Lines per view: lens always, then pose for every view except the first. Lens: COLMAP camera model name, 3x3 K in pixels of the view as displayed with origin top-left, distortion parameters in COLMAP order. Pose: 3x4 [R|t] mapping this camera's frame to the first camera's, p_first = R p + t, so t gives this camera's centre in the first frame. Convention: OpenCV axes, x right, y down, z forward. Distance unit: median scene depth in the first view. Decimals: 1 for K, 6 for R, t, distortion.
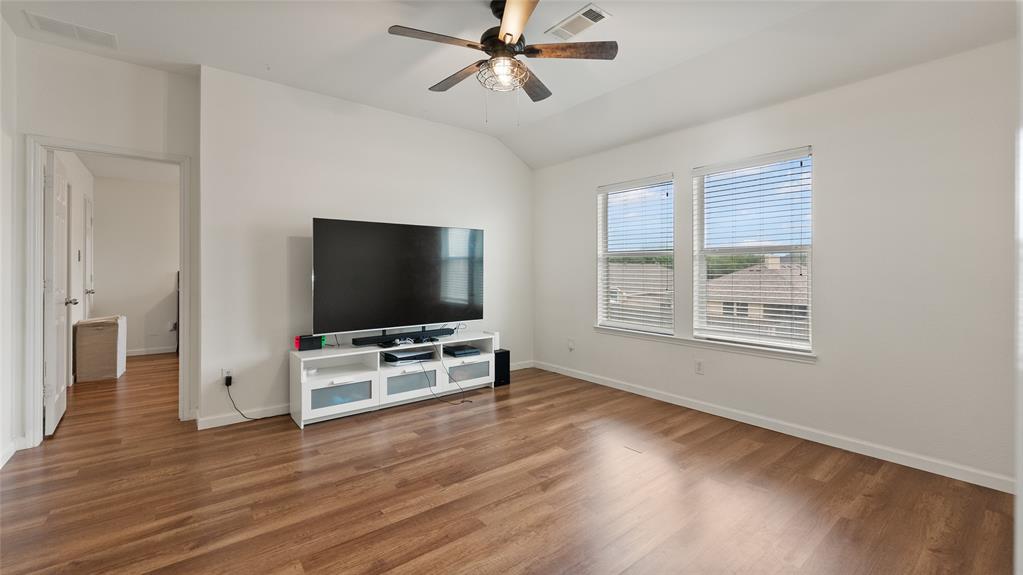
lens RADIAL K [[425.0, 0, 512.7], [0, 425.0, 271.3], [0, 0, 1]] dist [0.000906, 0.000095]
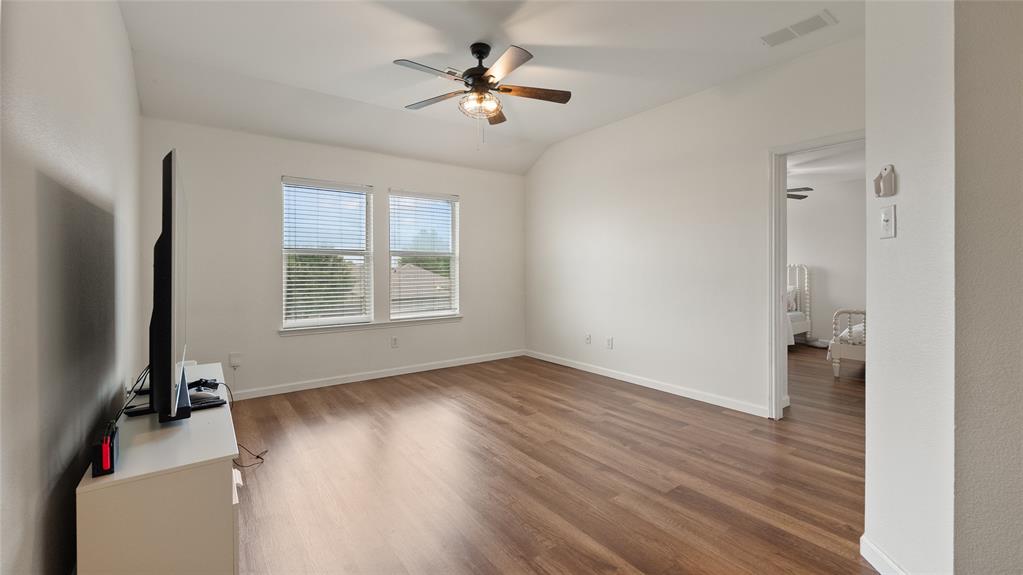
lens RADIAL K [[418.5, 0, 513.8], [0, 418.5, 278.0], [0, 0, 1]] dist [-0.000335, 0.000024]
pose [[0.044900, -0.023463, 0.998716, -0.992889], [0.009165, 0.999692, 0.023074, 0.004329], [-0.998949, 0.008117, 0.045101, 0.706565]]
